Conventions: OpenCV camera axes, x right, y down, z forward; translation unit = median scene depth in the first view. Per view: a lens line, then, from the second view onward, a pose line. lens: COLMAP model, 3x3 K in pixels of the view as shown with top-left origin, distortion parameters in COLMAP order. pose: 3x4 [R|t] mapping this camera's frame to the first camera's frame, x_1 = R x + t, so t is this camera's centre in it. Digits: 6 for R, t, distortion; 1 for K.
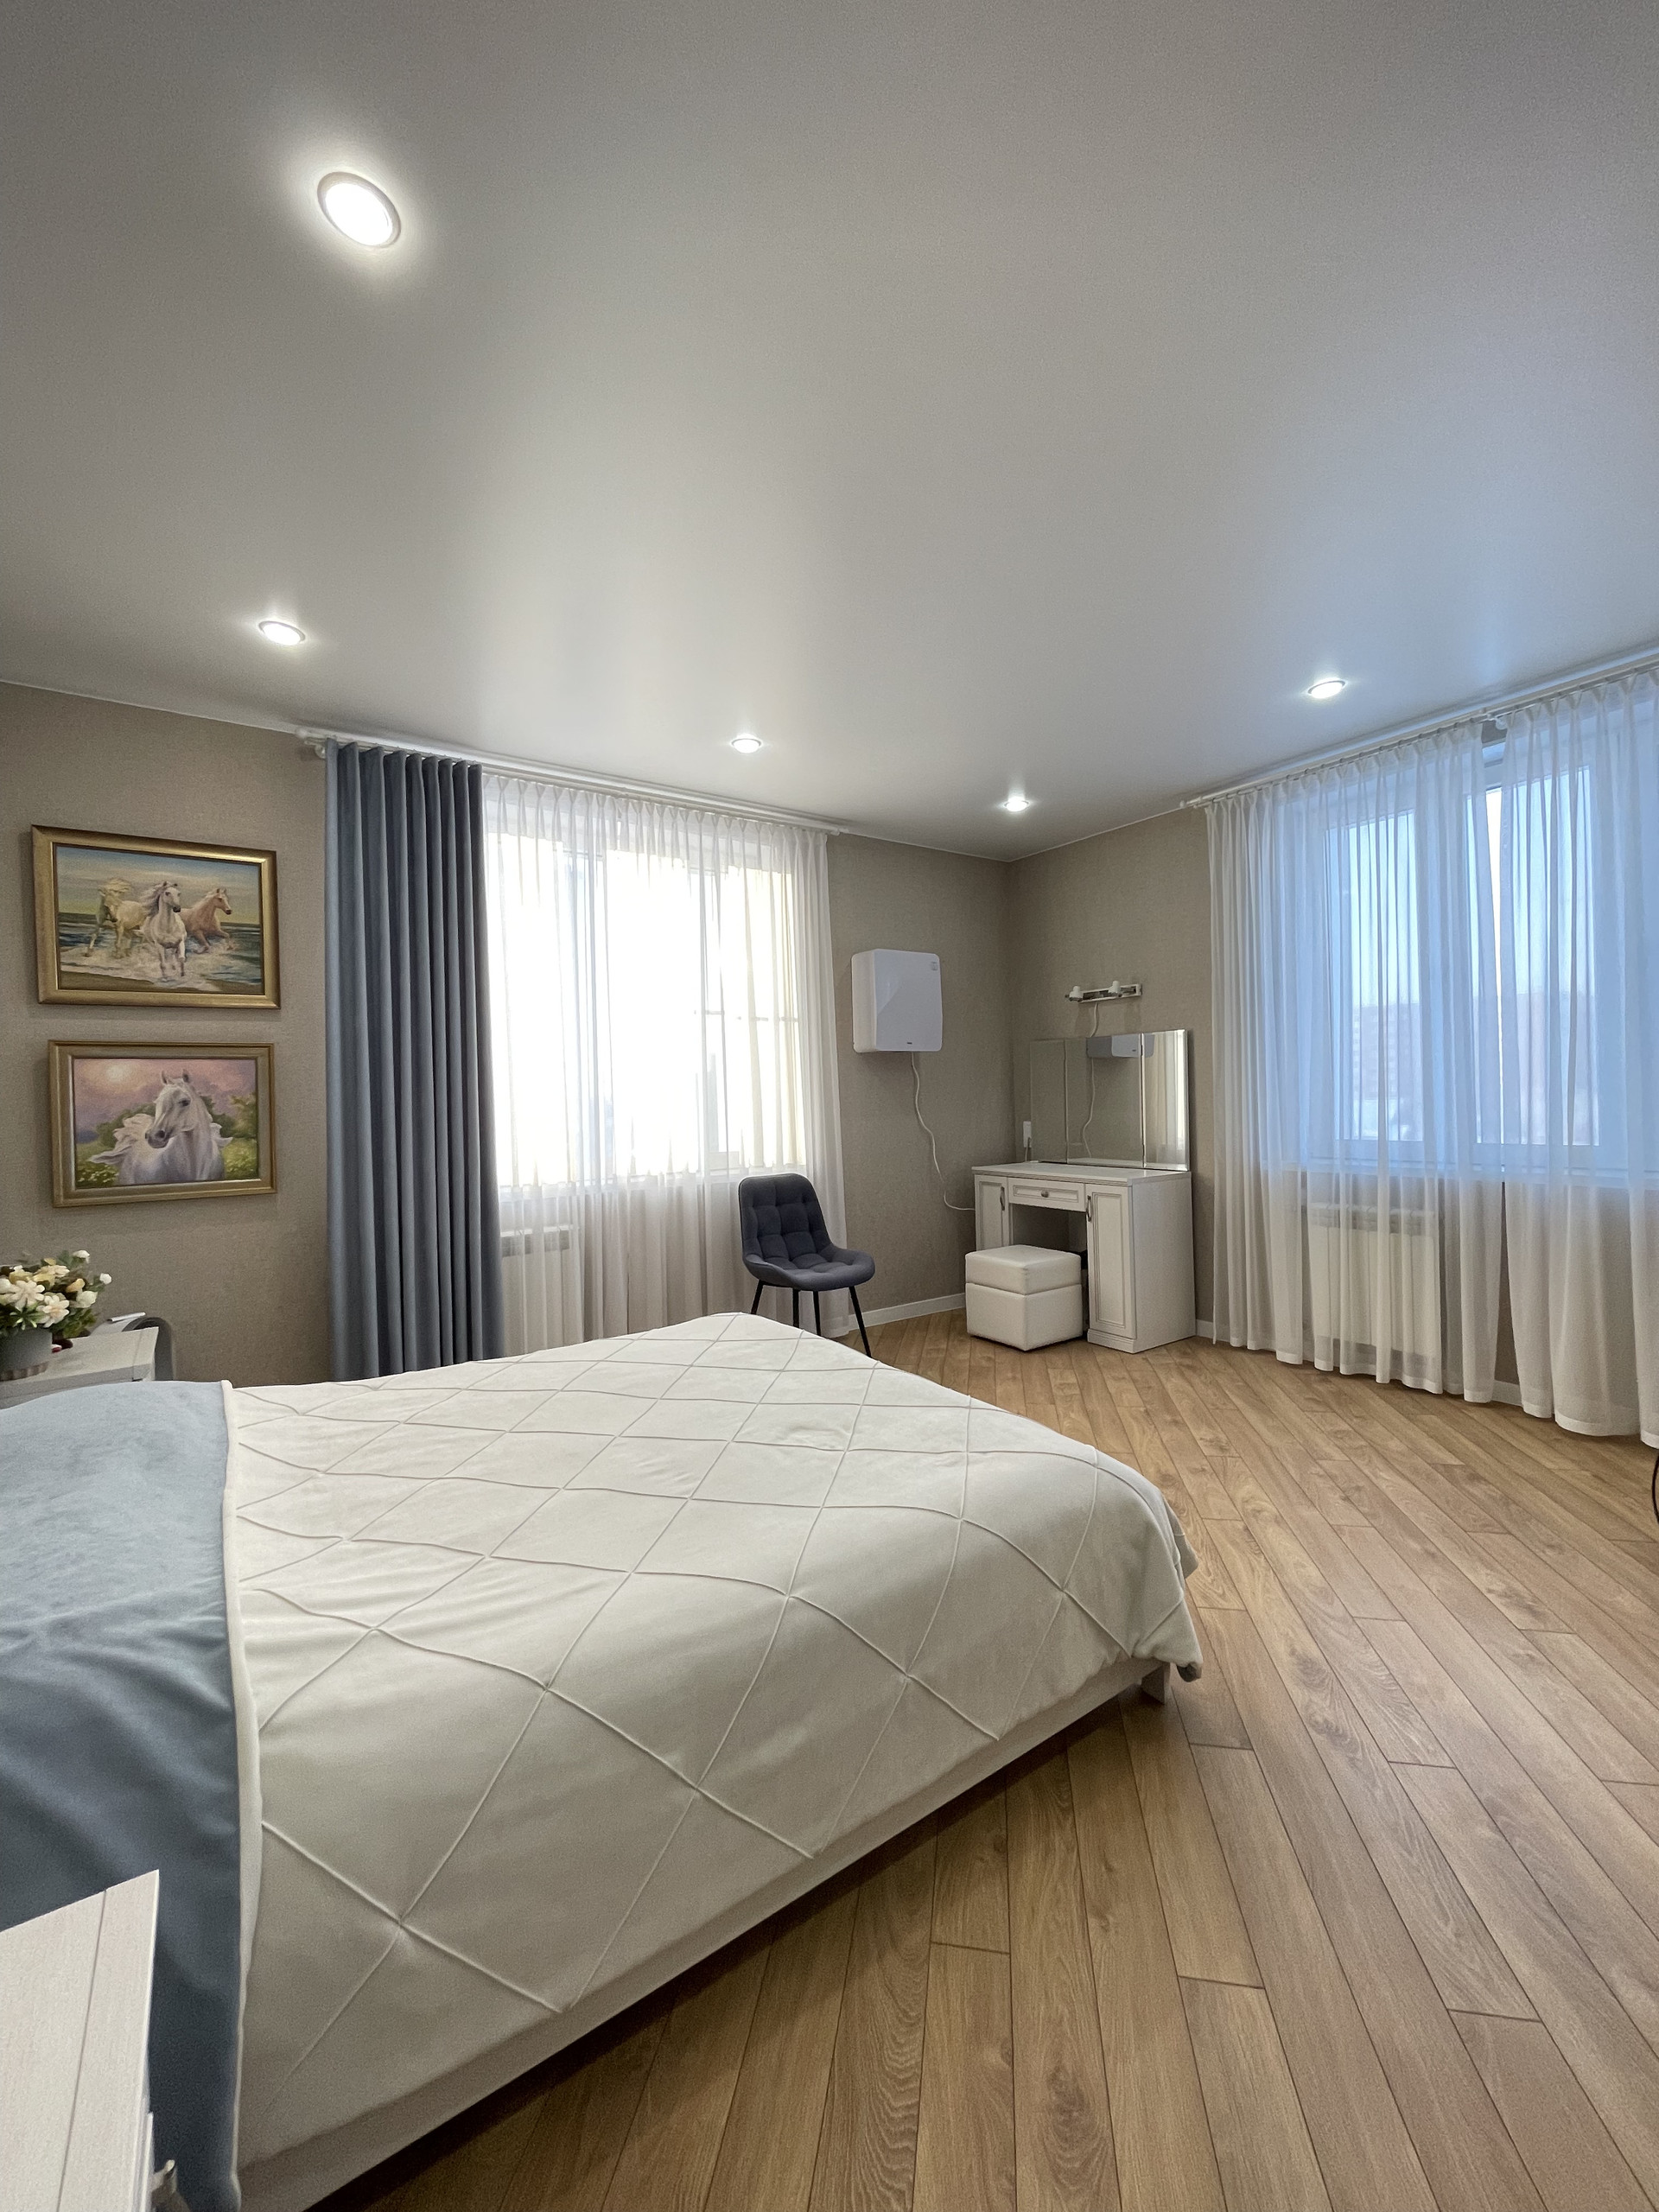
lens RADIAL K [[894.0, 0, 836.4], [0, 894.0, 1102.4], [0, 0, 1]] dist [-0.011093, 0.001356]
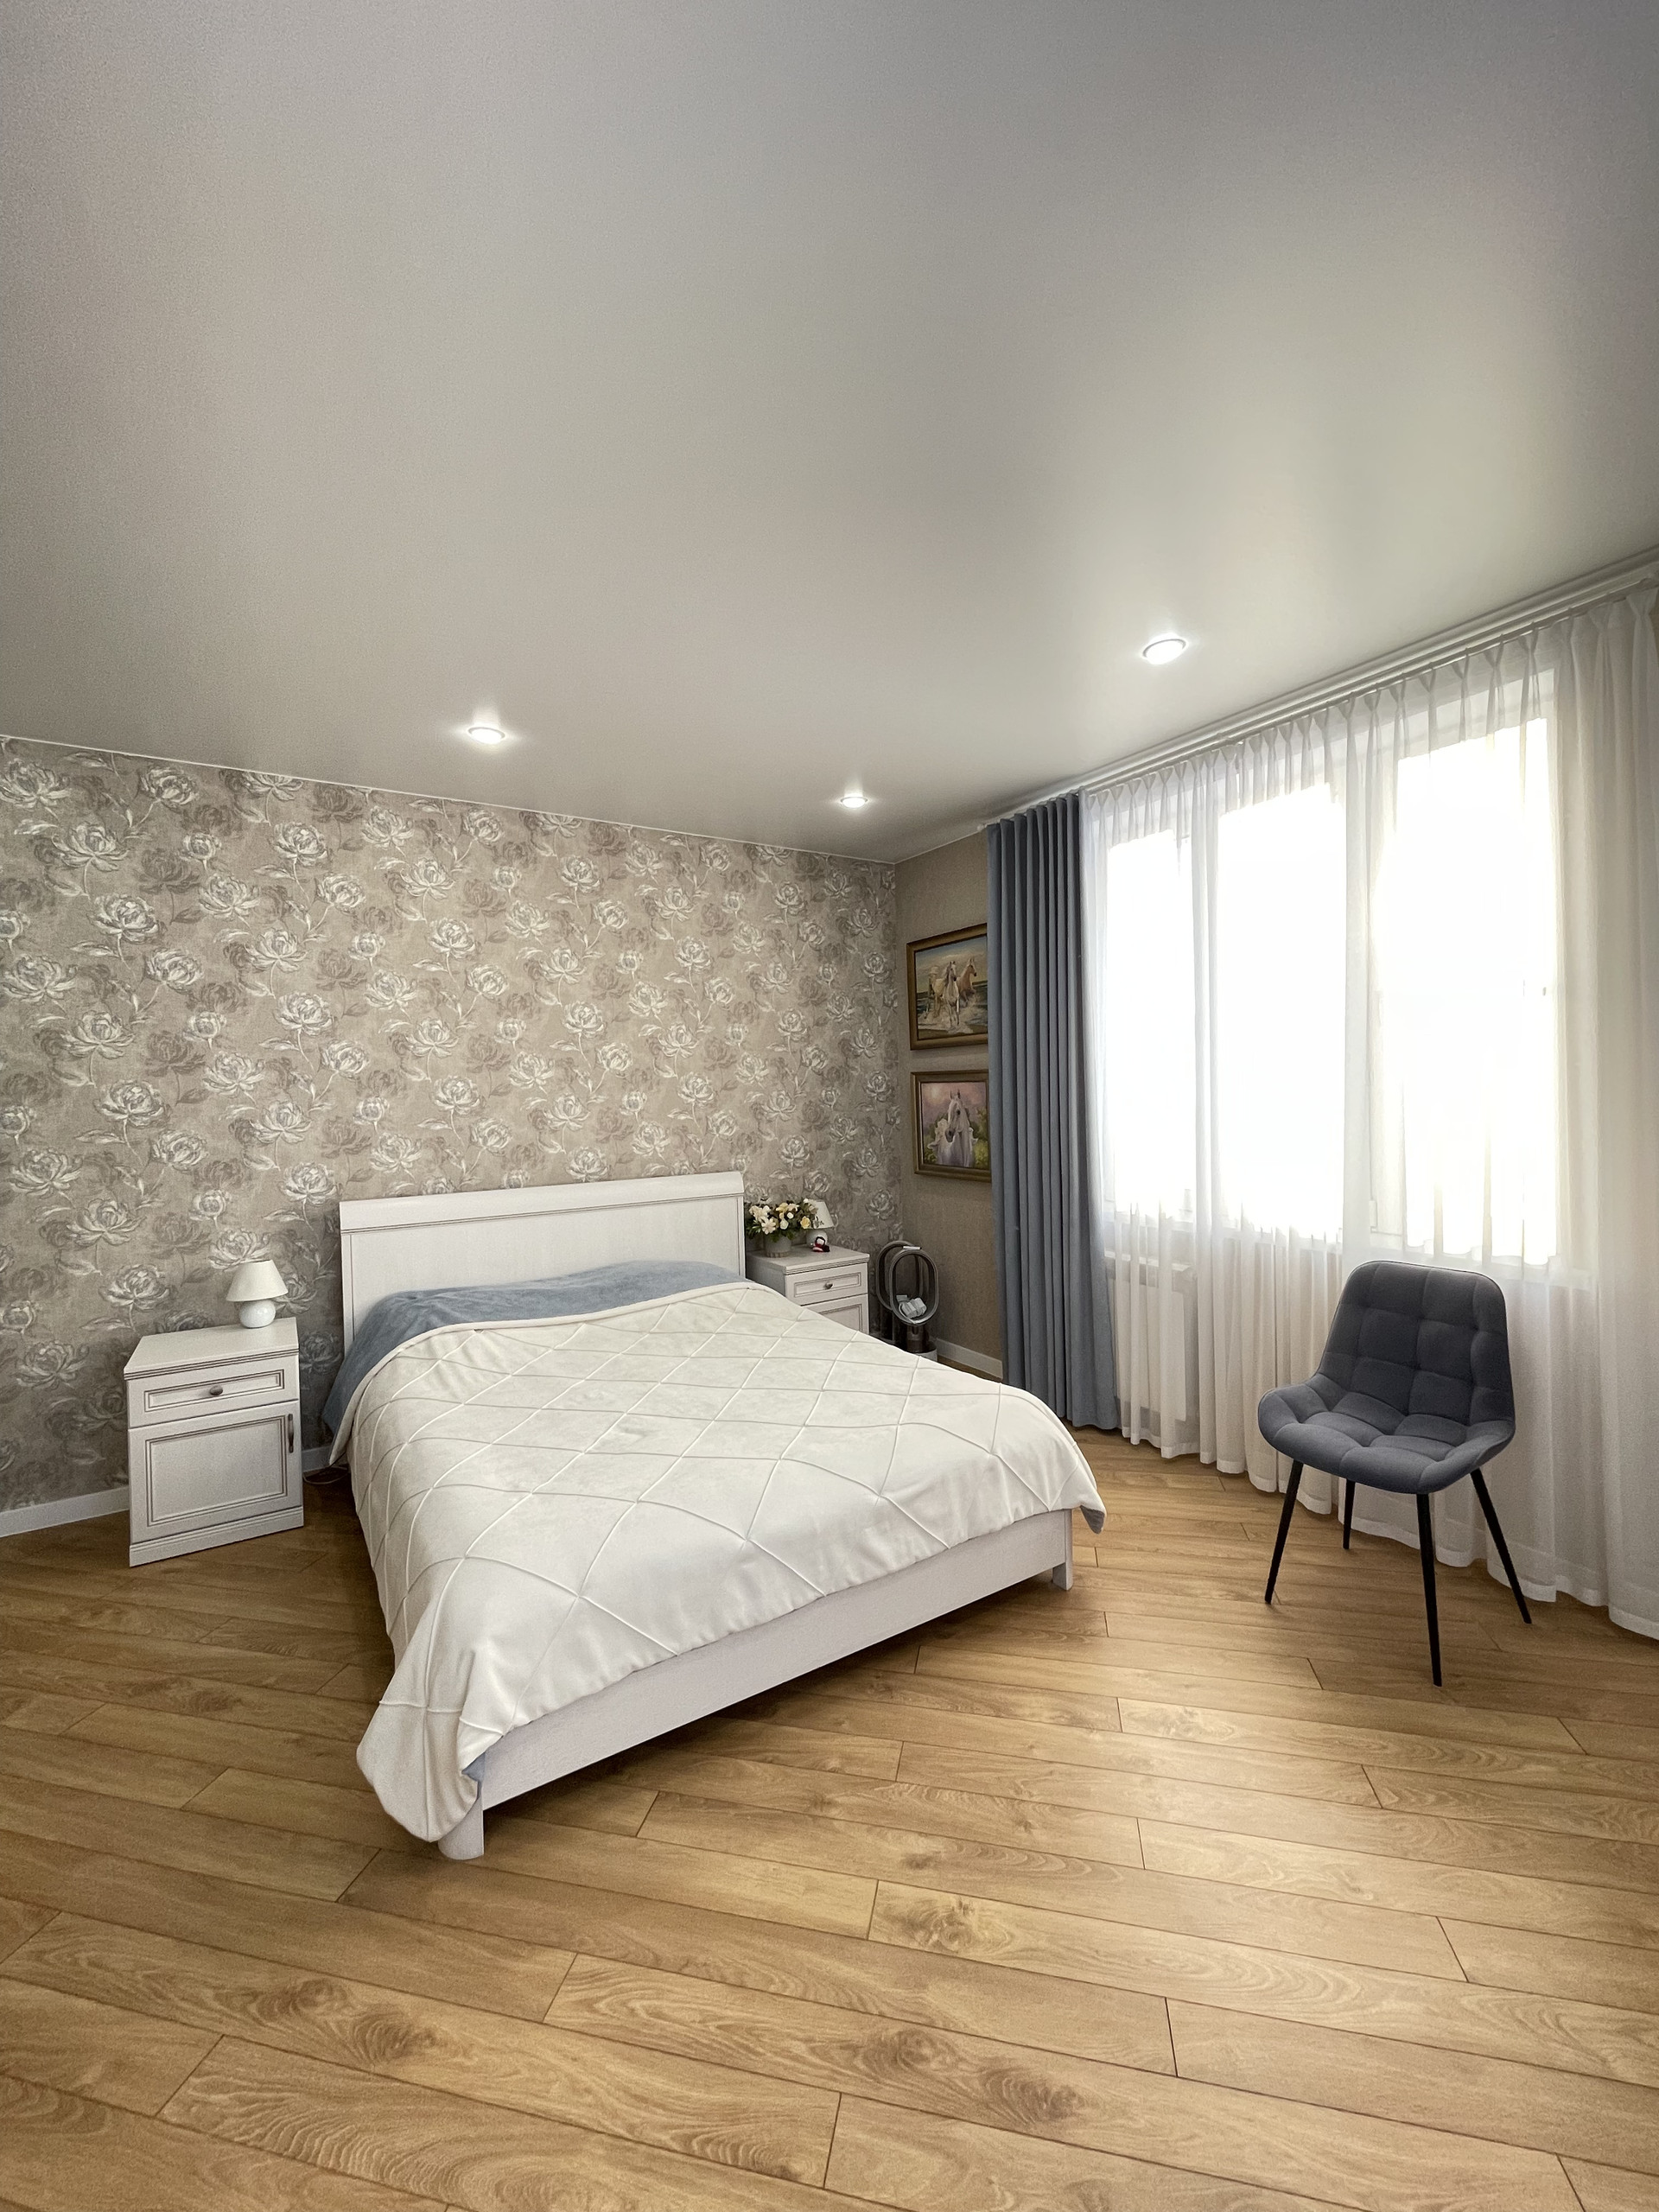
lens RADIAL K [[894.0, 0, 838.1], [0, 894.0, 1109.7], [0, 0, 1]] dist [-0.011093, 0.001356]
pose [[-0.042843, 0.060474, -0.997250, 0.741555], [0.025297, 0.997912, 0.059427, -0.097056], [0.998761, -0.022681, -0.044284, 0.879882]]
